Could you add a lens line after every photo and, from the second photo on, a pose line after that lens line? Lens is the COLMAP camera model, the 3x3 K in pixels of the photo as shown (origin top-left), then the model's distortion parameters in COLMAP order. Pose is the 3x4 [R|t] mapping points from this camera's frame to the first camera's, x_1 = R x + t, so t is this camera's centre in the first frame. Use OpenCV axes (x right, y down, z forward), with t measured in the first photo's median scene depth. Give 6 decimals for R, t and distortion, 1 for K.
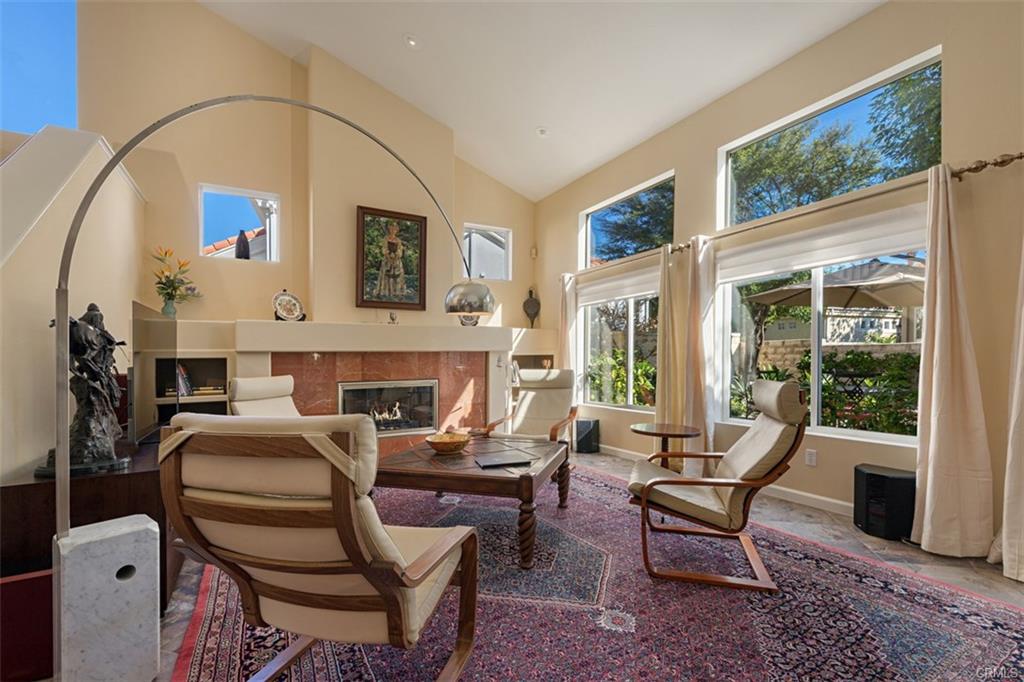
lens RADIAL K [[467.7, 0, 540.6], [0, 467.7, 362.1], [0, 0, 1]] dist [0.000106, 0.000119]
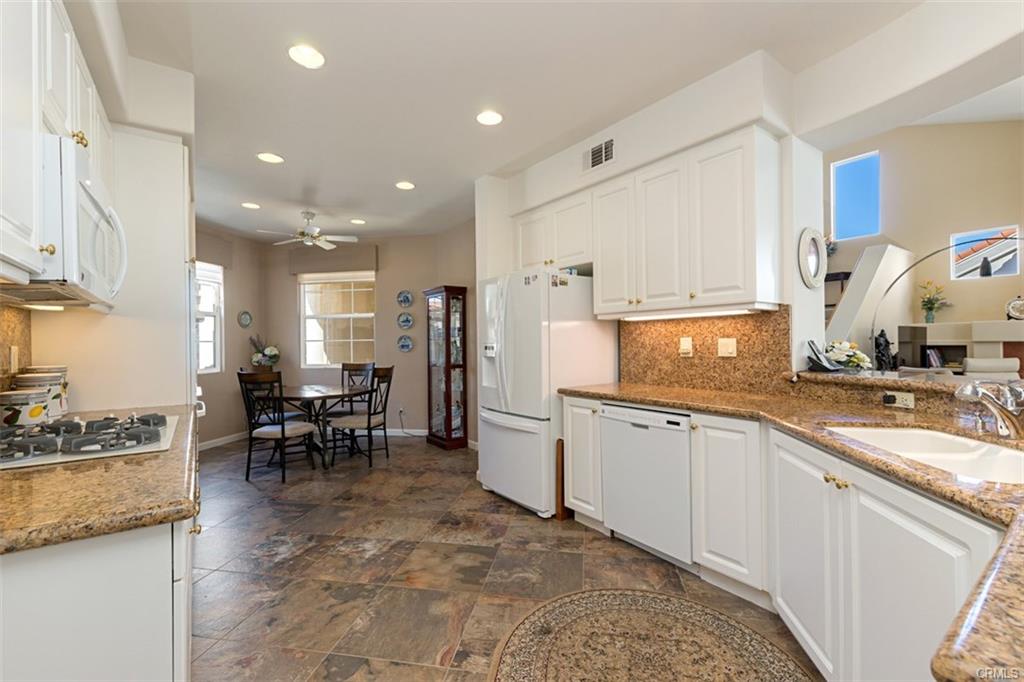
lens RADIAL K [[439.0, 0, 507.7], [0, 439.0, 338.5], [0, 0, 1]] dist [0.002629, 0.000303]
pose [[0.080488, 0.004211, -0.996747, 0.622721], [0.000306, 0.999991, 0.004249, -0.034119], [0.996756, -0.000648, 0.080486, -0.607048]]
